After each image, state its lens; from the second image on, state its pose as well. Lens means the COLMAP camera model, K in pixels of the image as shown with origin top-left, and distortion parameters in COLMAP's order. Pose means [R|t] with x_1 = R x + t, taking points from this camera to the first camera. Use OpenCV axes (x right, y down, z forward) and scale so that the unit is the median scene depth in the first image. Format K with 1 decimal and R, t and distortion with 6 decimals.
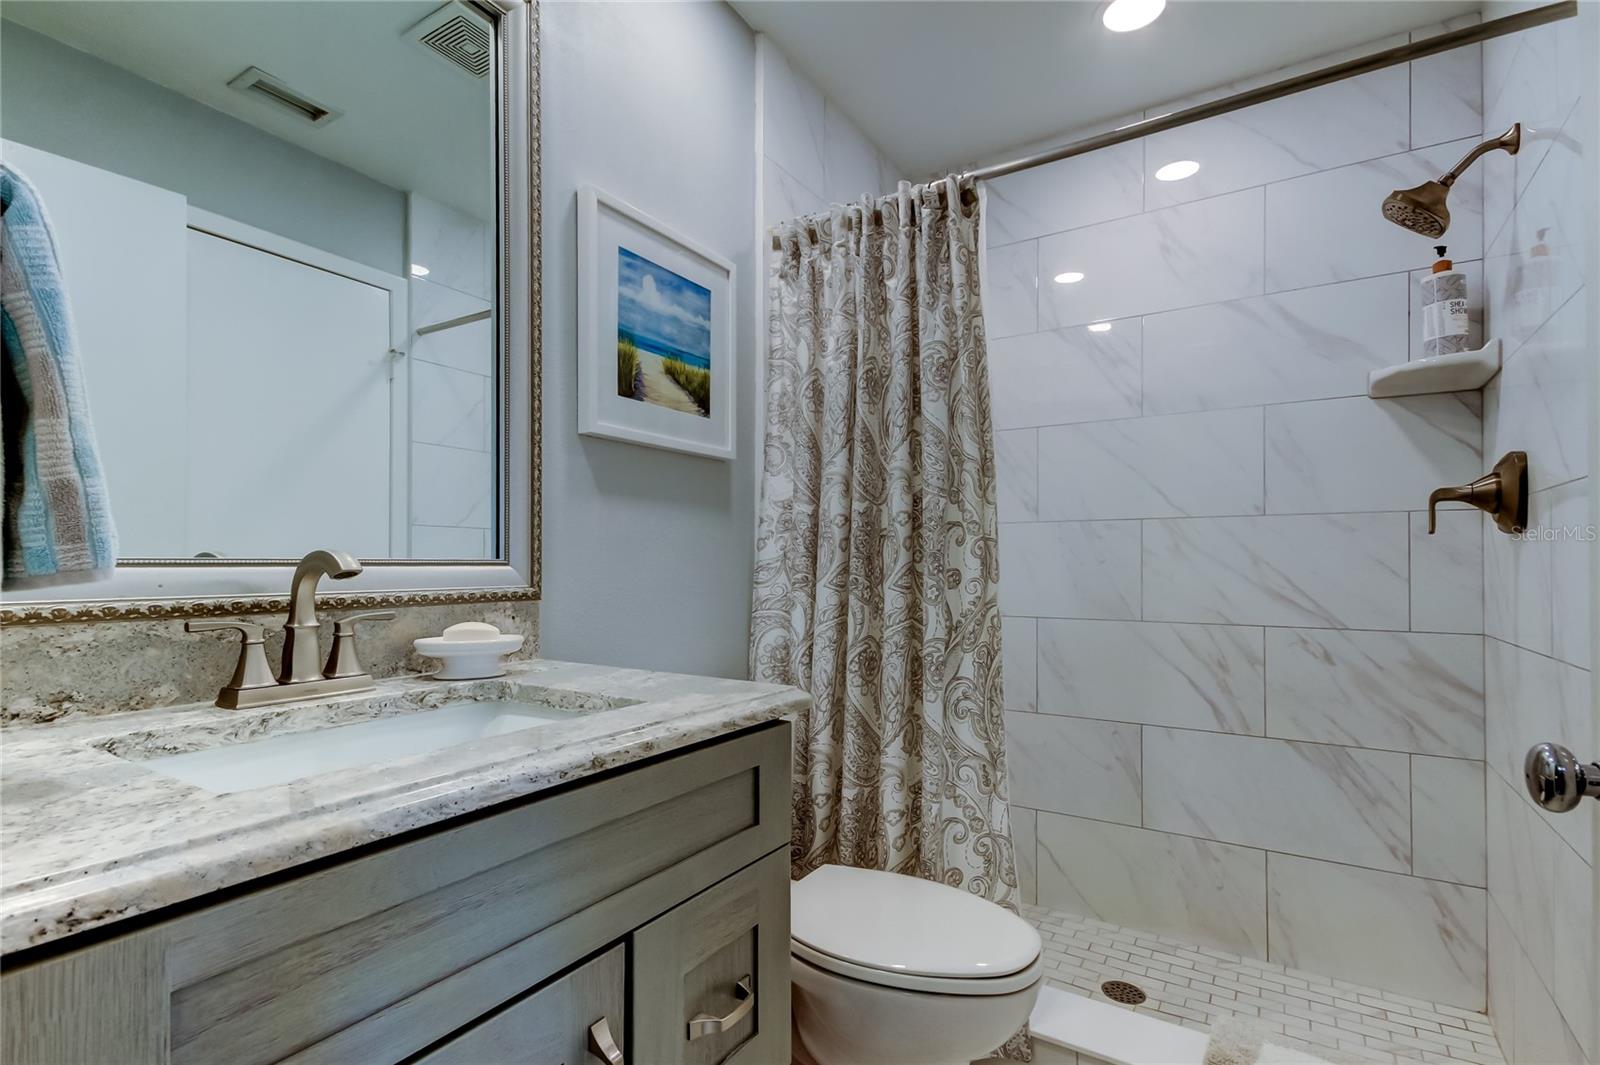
lens RADIAL K [[742.3, 0, 787.3], [0, 742.3, 576.7], [0, 0, 1]] dist [0.021488, -0.008883]
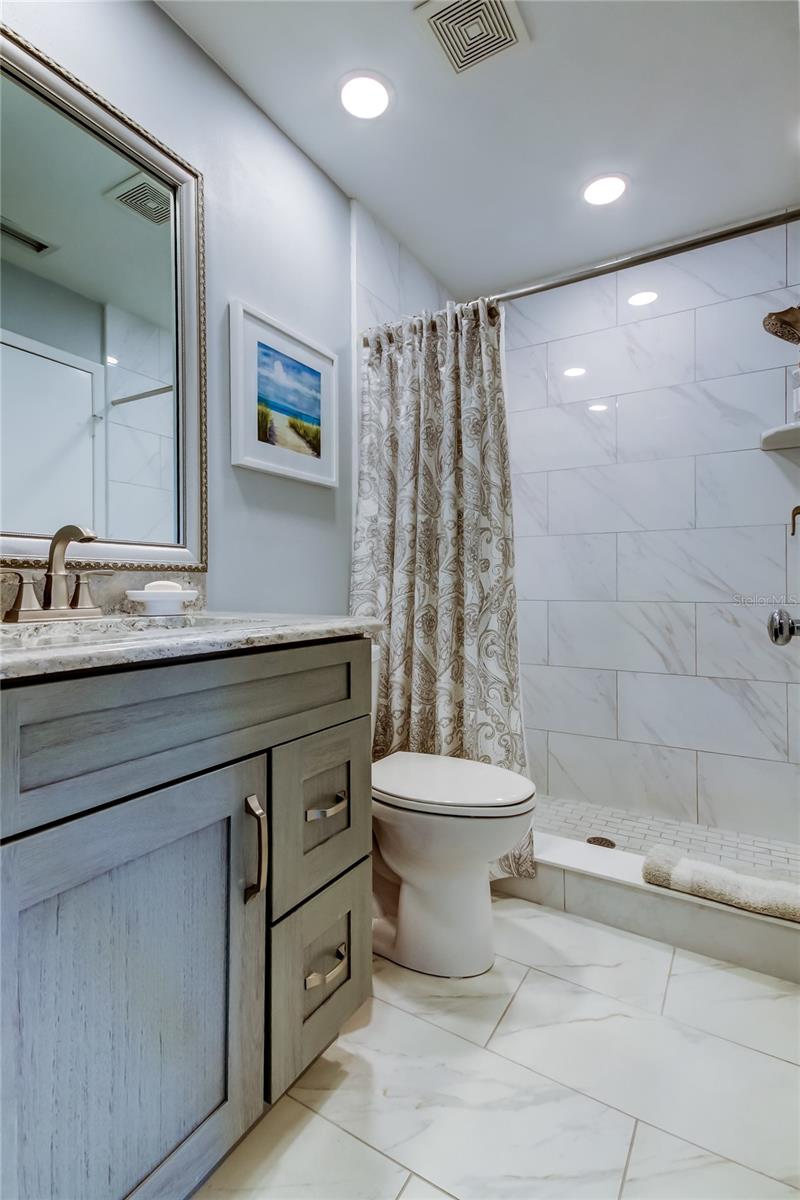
lens RADIAL K [[556.7, 0, 409.7], [0, 556.7, 592.2], [0, 0, 1]] dist [0.021488, -0.008883]
pose [[0.998898, -0.007694, 0.046297, 0.020041], [0.008179, 0.999913, -0.010313, 0.066793], [-0.046214, 0.010680, 0.998874, -0.115117]]
